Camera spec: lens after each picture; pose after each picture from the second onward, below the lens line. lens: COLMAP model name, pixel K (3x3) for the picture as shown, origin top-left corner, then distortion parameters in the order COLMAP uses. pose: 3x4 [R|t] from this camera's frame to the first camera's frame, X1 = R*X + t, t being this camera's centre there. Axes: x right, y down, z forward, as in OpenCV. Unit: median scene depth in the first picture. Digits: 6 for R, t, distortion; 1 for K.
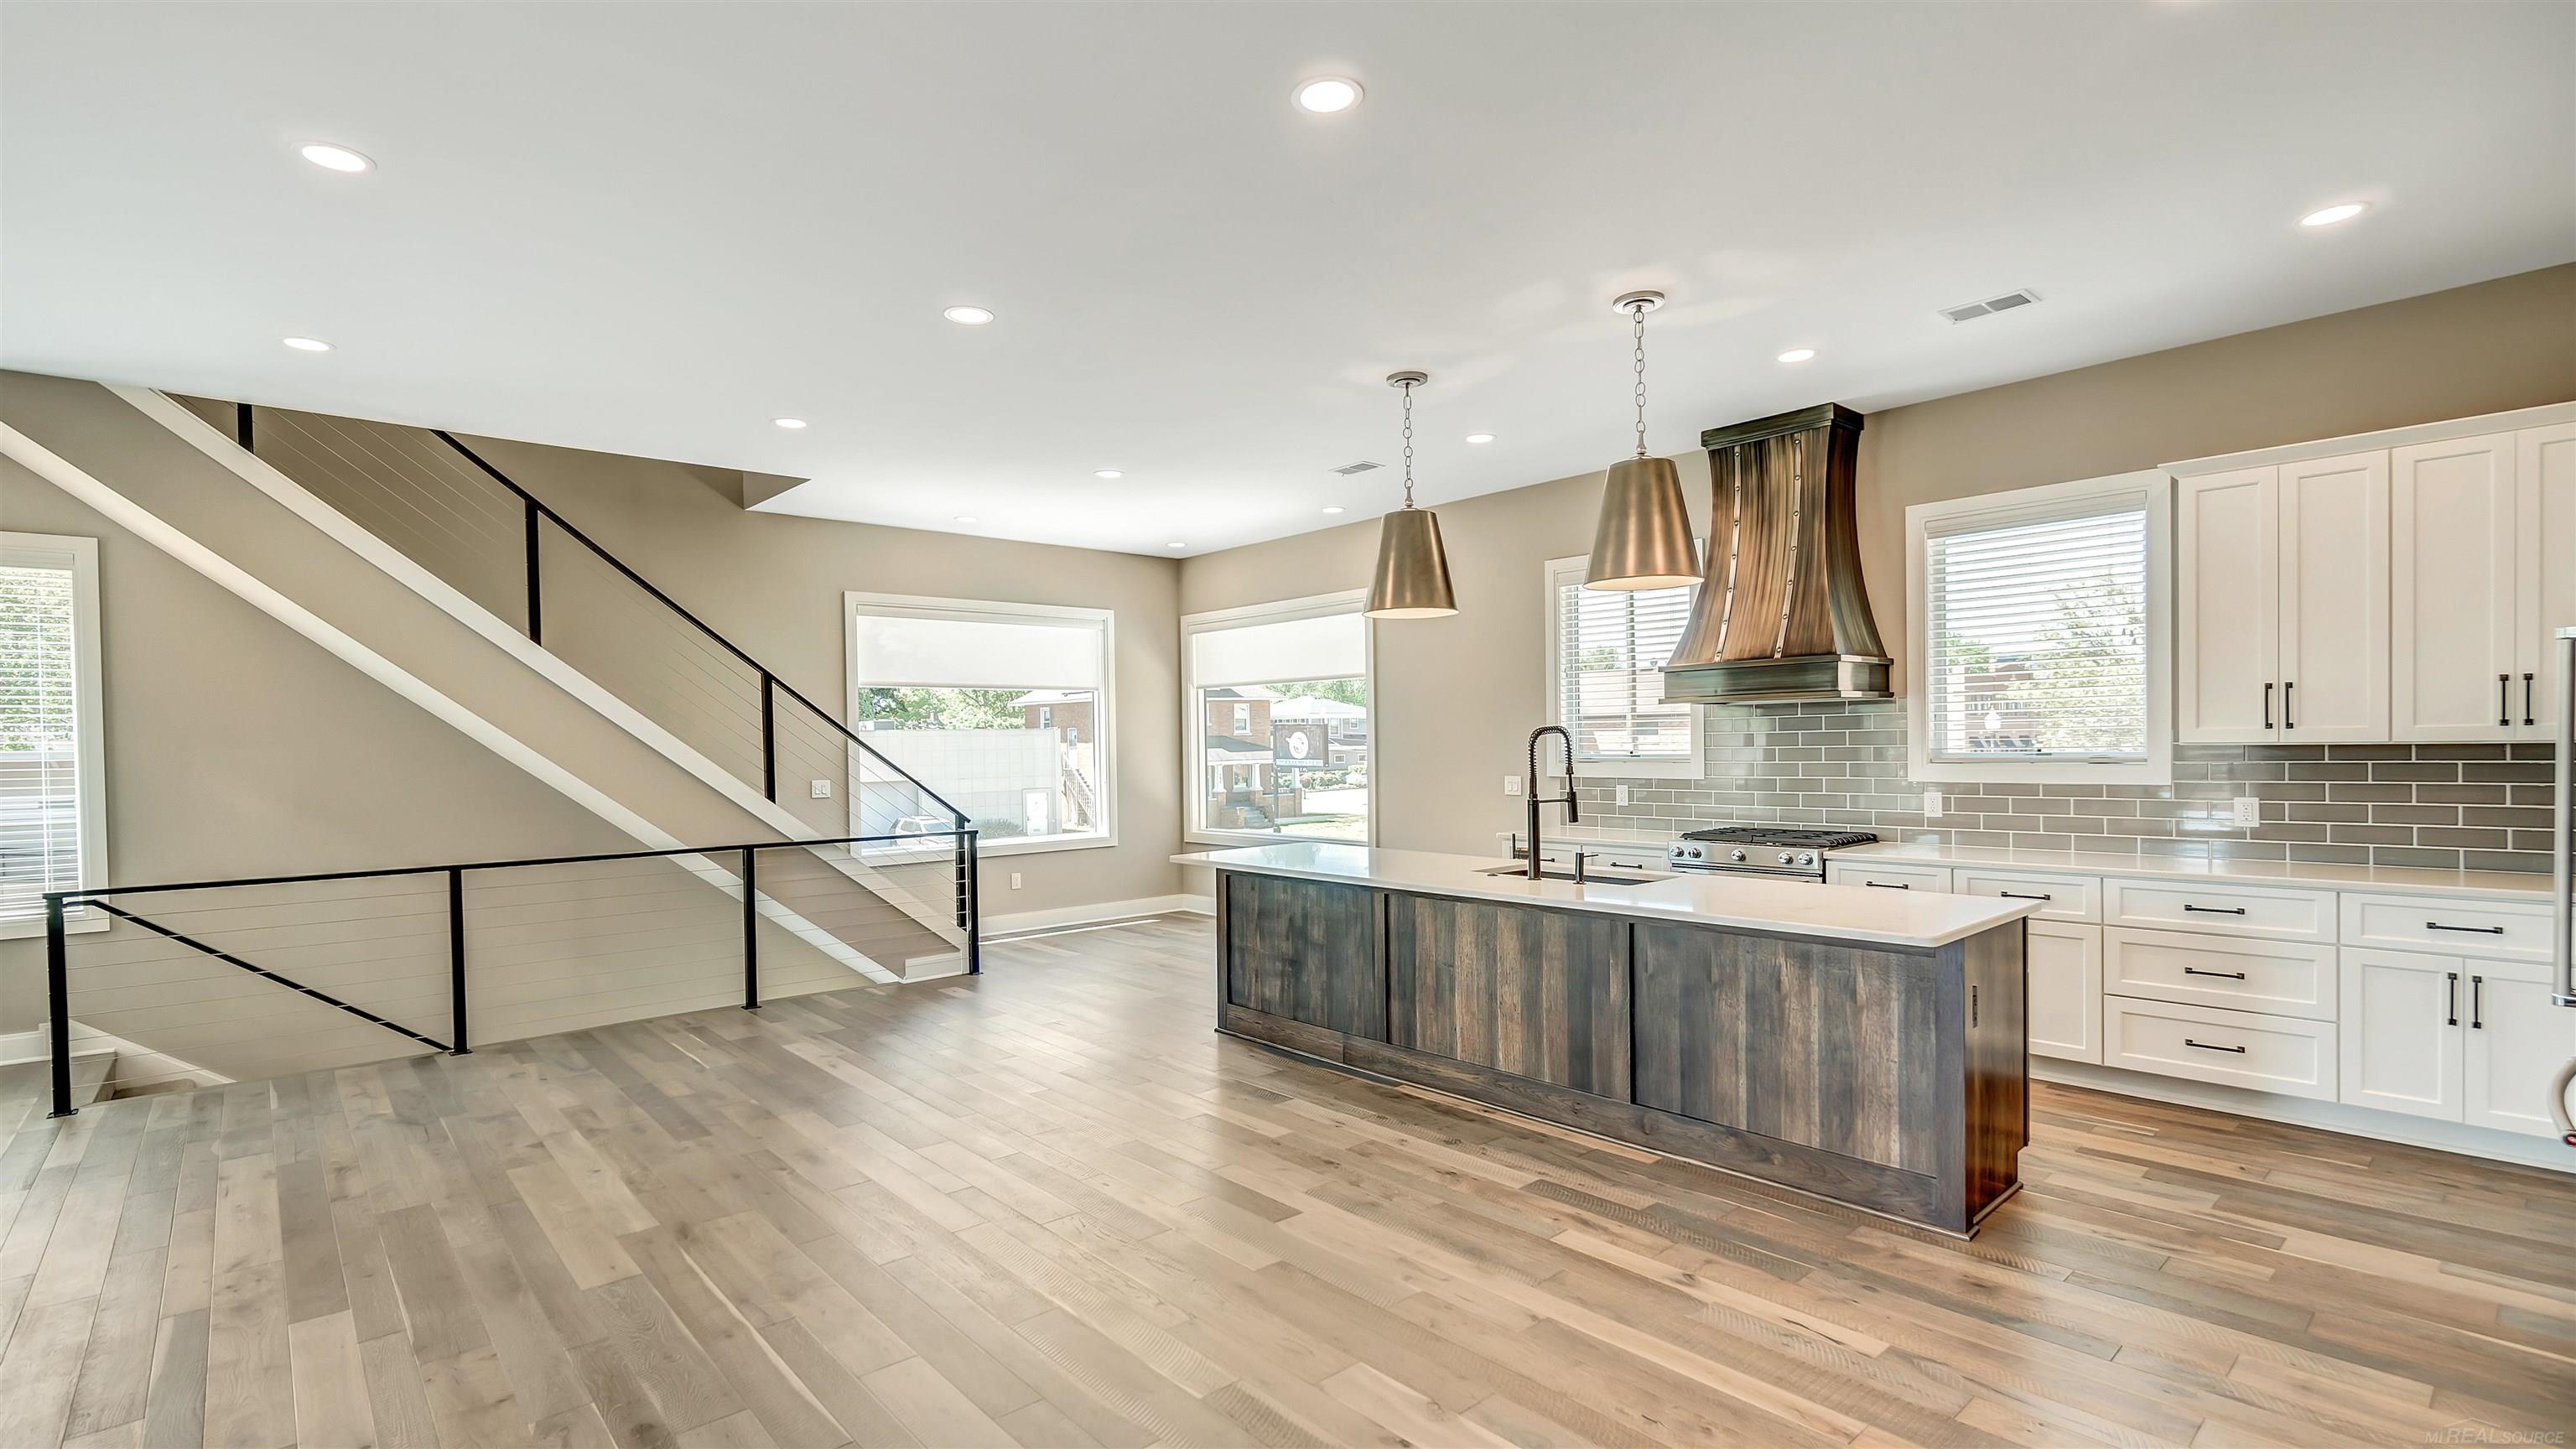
lens RADIAL K [[1179.2, 0, 1246.1], [0, 1179.2, 764.0], [0, 0, 1]] dist [-0.000900, -0.000043]
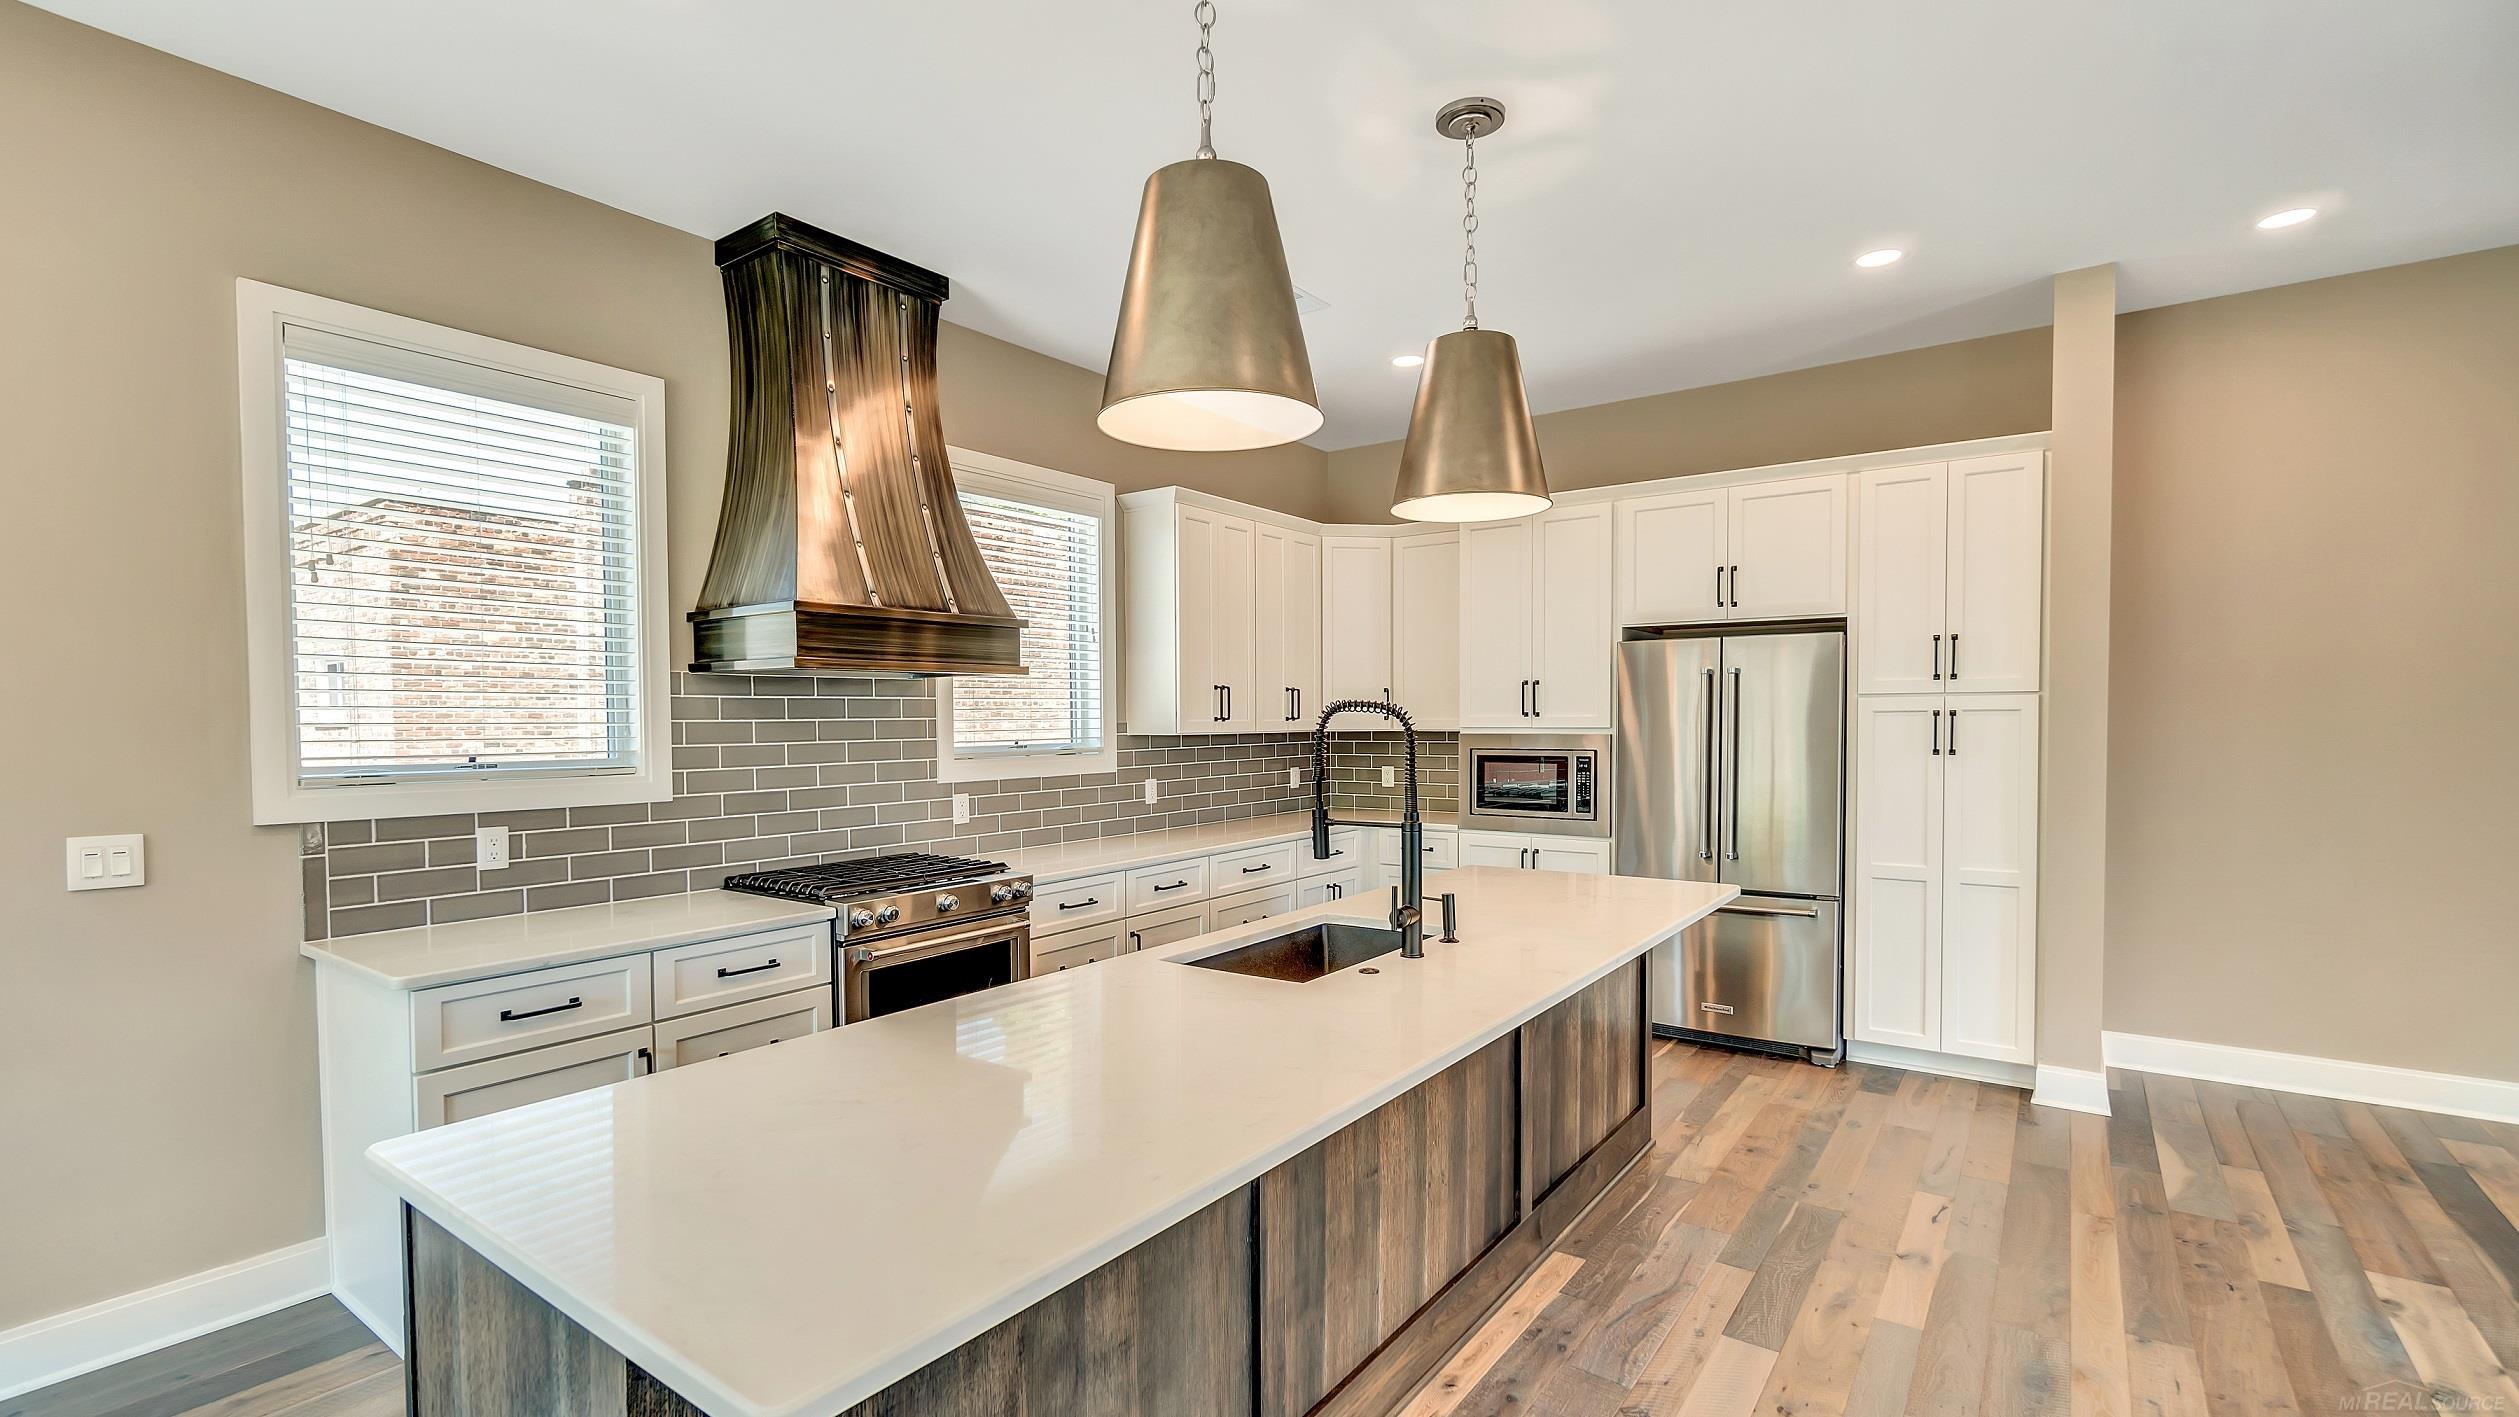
lens RADIAL K [[1111.6, 0, 1231.5], [0, 1111.6, 754.6], [0, 0, 1]] dist [-0.005362, -0.000066]
pose [[-0.217419, -0.013660, 0.975983, -0.311409], [0.029344, 0.999359, 0.020524, -0.019744], [-0.975637, 0.033101, -0.216879, 1.324305]]
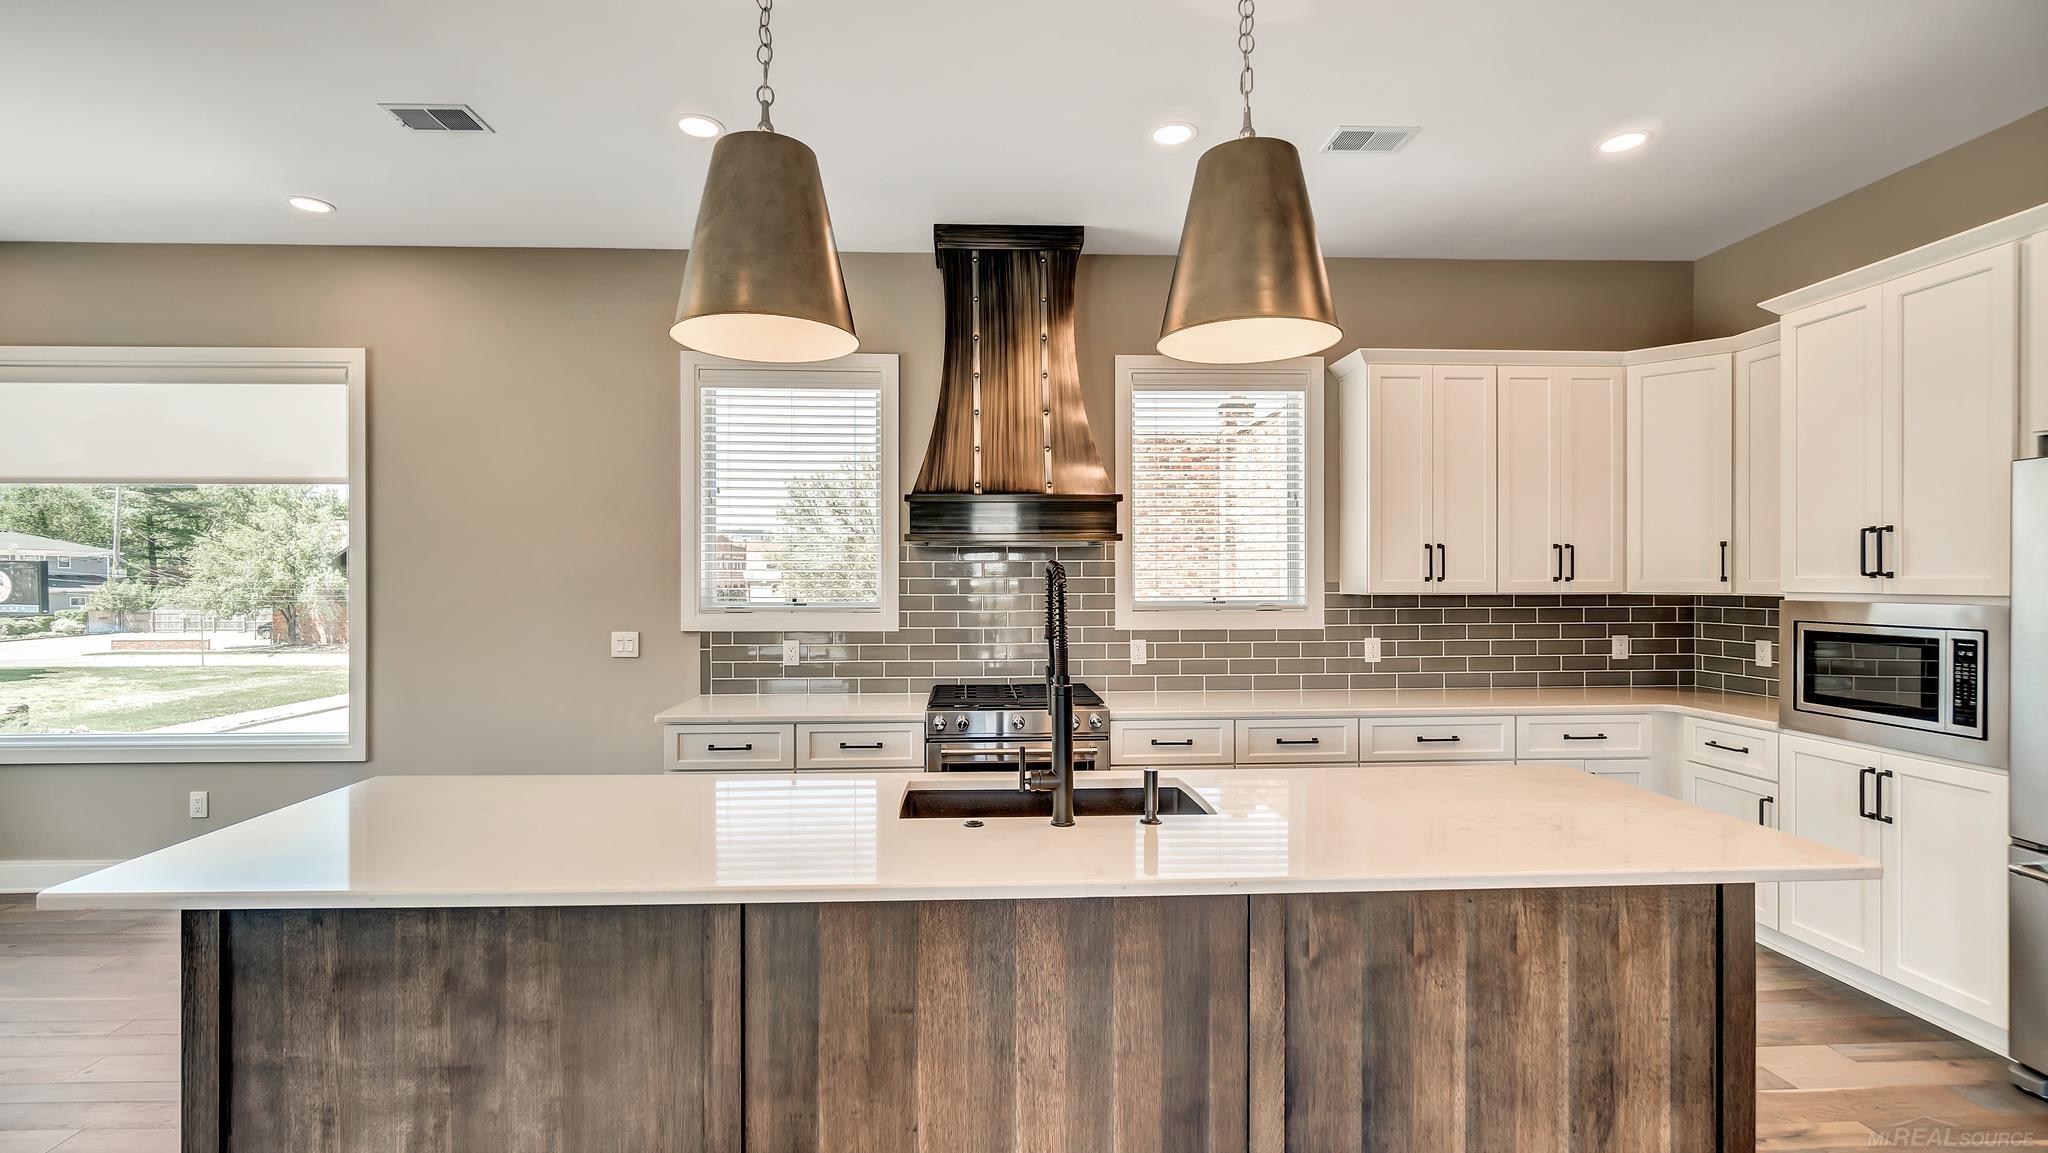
lens RADIAL K [[910.3, 0, 1008.5], [0, 910.3, 582.4], [0, 0, 1]] dist [-0.002013, -0.000219]
pose [[0.616642, 0.013437, 0.787129, -0.138404], [0.006009, 0.999745, -0.021774, -0.012152], [-0.787221, 0.018156, 0.616404, 0.814080]]
